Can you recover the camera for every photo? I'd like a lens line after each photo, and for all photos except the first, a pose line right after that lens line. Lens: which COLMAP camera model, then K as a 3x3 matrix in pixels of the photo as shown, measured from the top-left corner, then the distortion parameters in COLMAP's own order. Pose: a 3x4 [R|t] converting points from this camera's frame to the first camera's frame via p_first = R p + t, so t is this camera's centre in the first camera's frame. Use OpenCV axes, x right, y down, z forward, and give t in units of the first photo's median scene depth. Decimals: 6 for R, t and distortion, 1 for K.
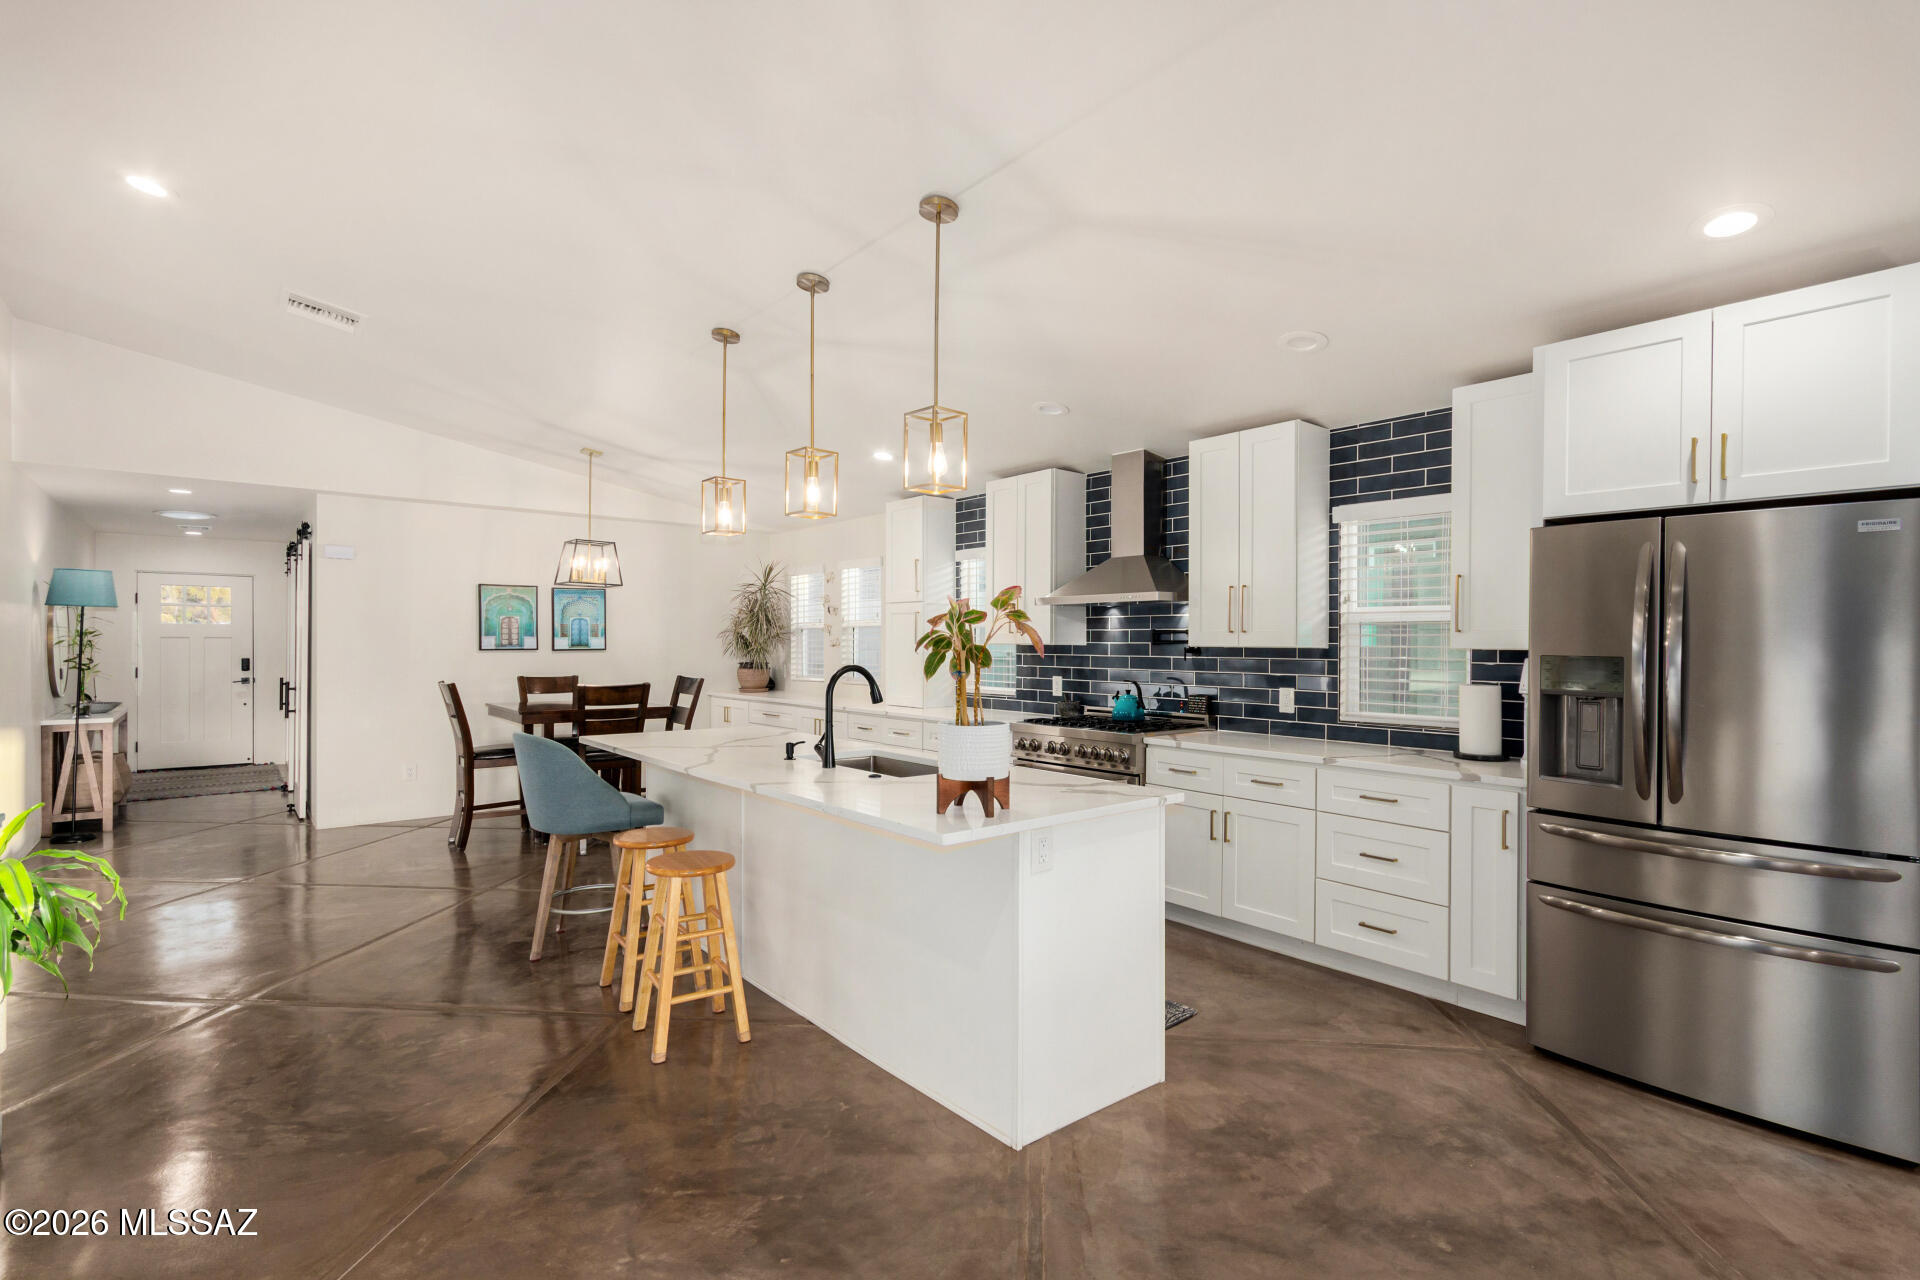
lens RADIAL K [[899.3, 0, 958.0], [0, 899.3, 635.0], [0, 0, 1]] dist [0.000062, -0.000028]
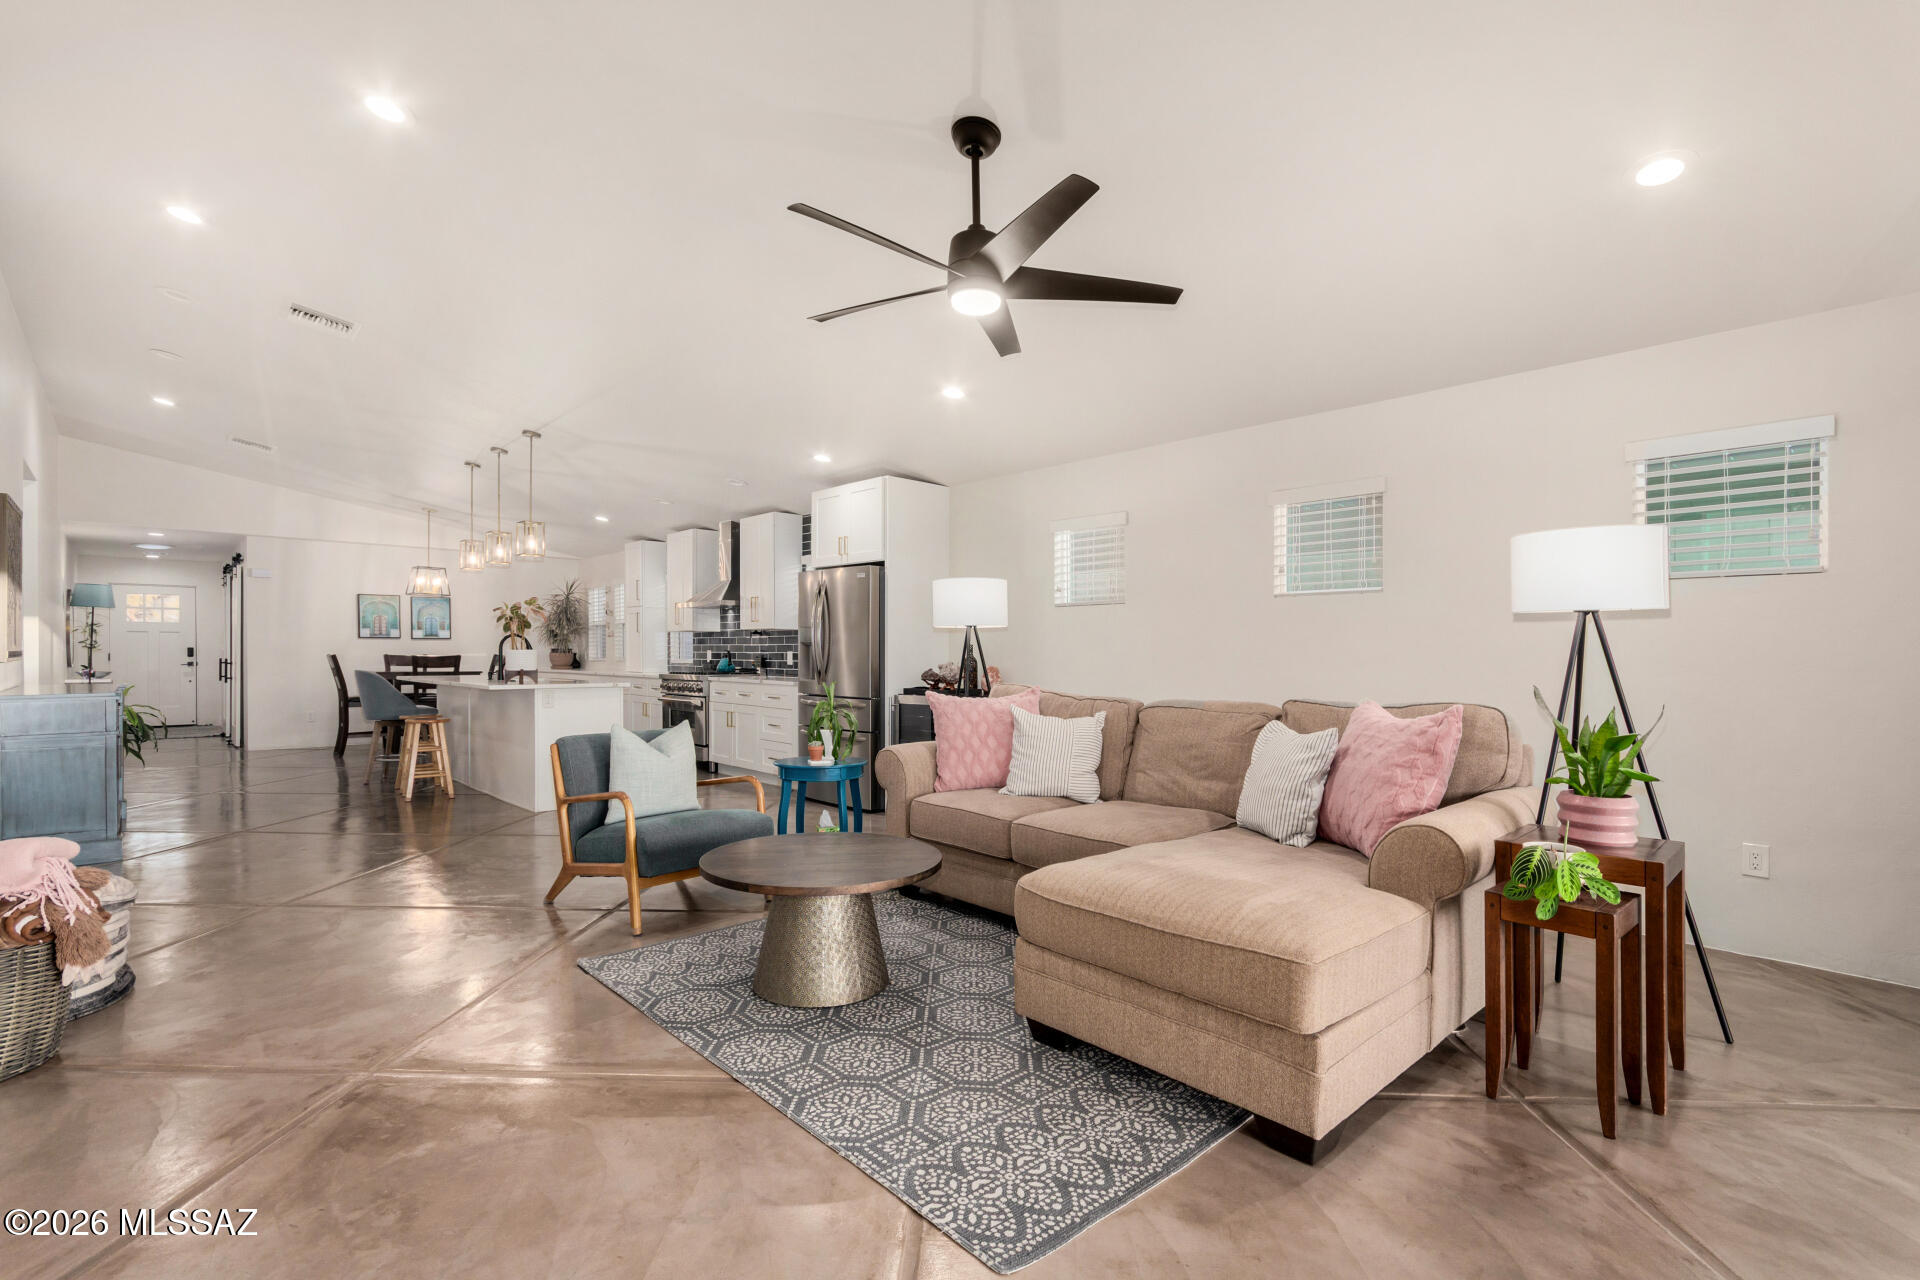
lens RADIAL K [[899.3, 0, 963.2], [0, 899.3, 651.3], [0, 0, 1]] dist [0.000062, -0.000028]
pose [[0.998262, -0.001083, 0.058922, 0.429490], [0.000602, 0.999966, 0.008181, 0.030320], [-0.058929, -0.008132, 0.998229, -0.622976]]
